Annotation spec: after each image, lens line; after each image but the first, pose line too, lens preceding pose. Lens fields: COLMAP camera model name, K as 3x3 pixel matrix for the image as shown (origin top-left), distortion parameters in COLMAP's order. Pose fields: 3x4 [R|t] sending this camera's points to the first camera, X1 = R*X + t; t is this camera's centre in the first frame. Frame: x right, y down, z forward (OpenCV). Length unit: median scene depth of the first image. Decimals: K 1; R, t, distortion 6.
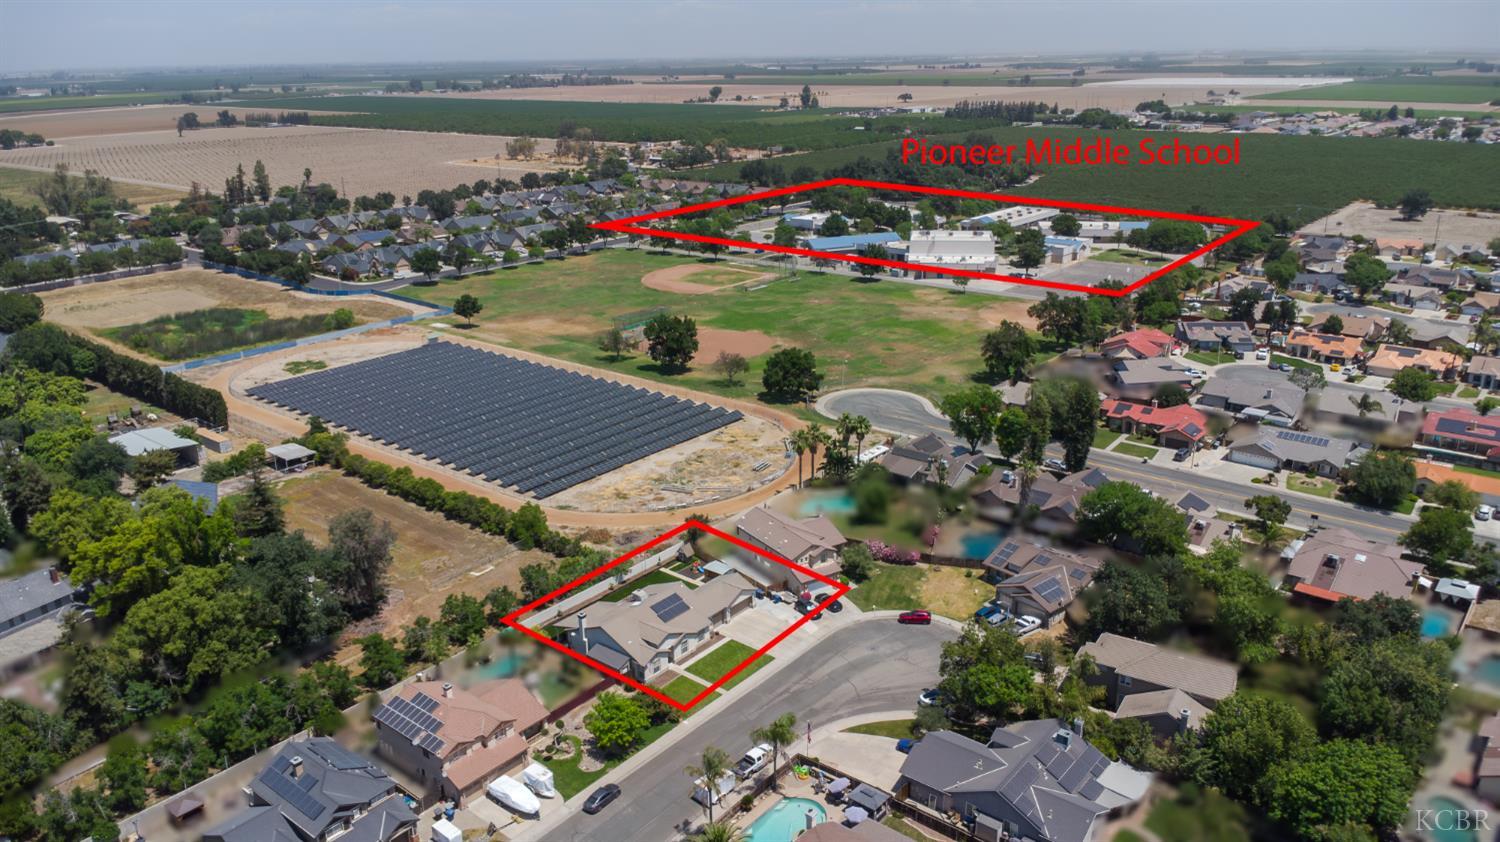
lens RADIAL K [[1105.5, 0, 750.0], [0, 1105.5, 421.0], [0, 0, 1]] dist [0.001932, -0.001851]
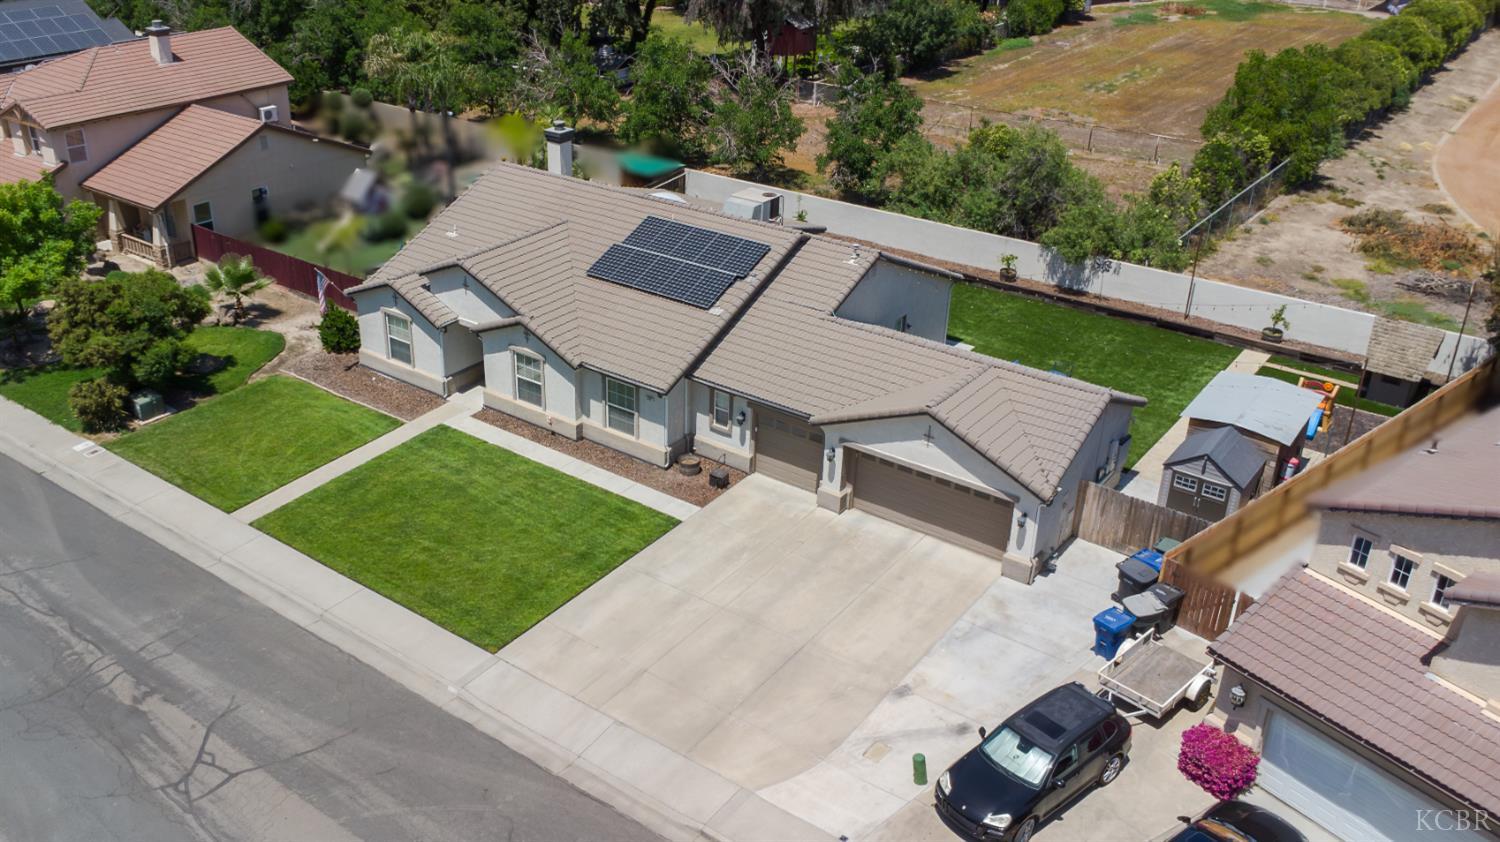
lens RADIAL K [[1285.9, 0, 635.8], [0, 1285.9, 415.8], [0, 0, 1]] dist [0.007883, 0.004277]
pose [[0.006018, 0.462658, -0.886517, 0.188973], [-0.322541, 0.840048, 0.436217, 0.075694], [0.946536, 0.283313, 0.154282, 0.937926]]
